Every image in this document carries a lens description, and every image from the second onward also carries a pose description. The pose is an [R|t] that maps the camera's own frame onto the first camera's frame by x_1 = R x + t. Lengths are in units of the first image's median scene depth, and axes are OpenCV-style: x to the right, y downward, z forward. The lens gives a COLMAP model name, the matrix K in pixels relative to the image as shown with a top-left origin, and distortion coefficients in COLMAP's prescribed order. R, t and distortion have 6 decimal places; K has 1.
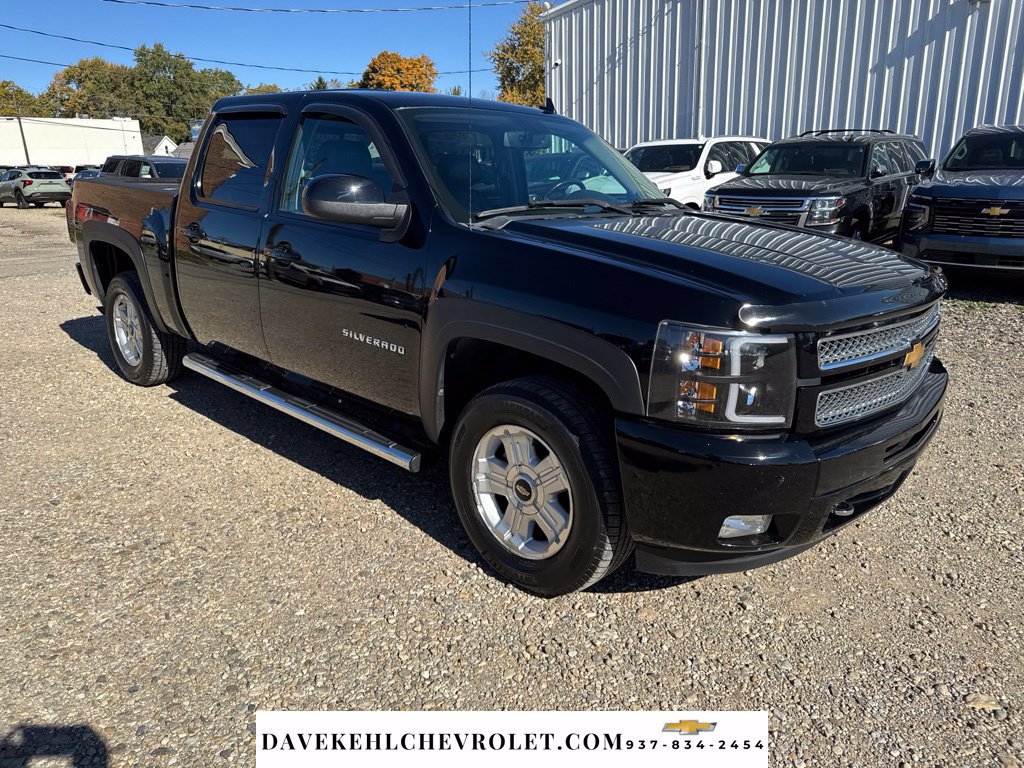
lens RADIAL K [[751.1, 0, 512.0], [0, 751.1, 384.0], [0, 0, 1]] dist [0.029703, -0.041179]
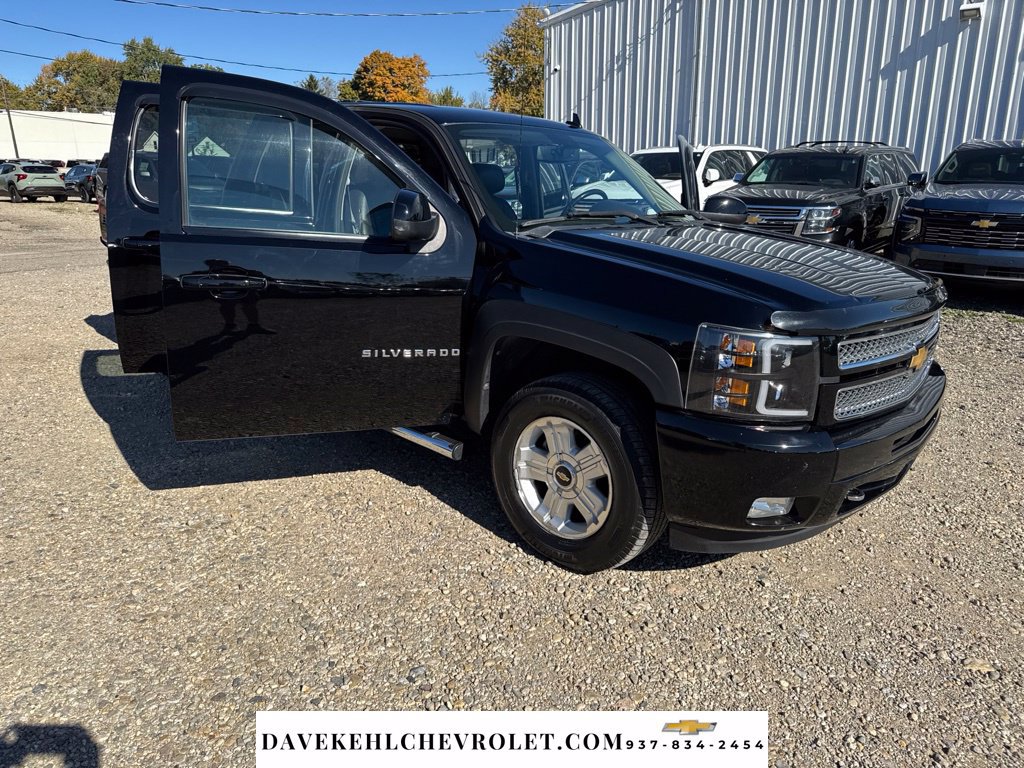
lens RADIAL K [[751.1, 0, 512.0], [0, 751.1, 384.0], [0, 0, 1]] dist [0.029703, -0.041179]
pose [[0.999778, 0.013419, 0.016233, -0.081121], [-0.013388, 0.999908, -0.002052, 0.009992], [-0.016259, 0.001835, 0.999866, -0.098668]]
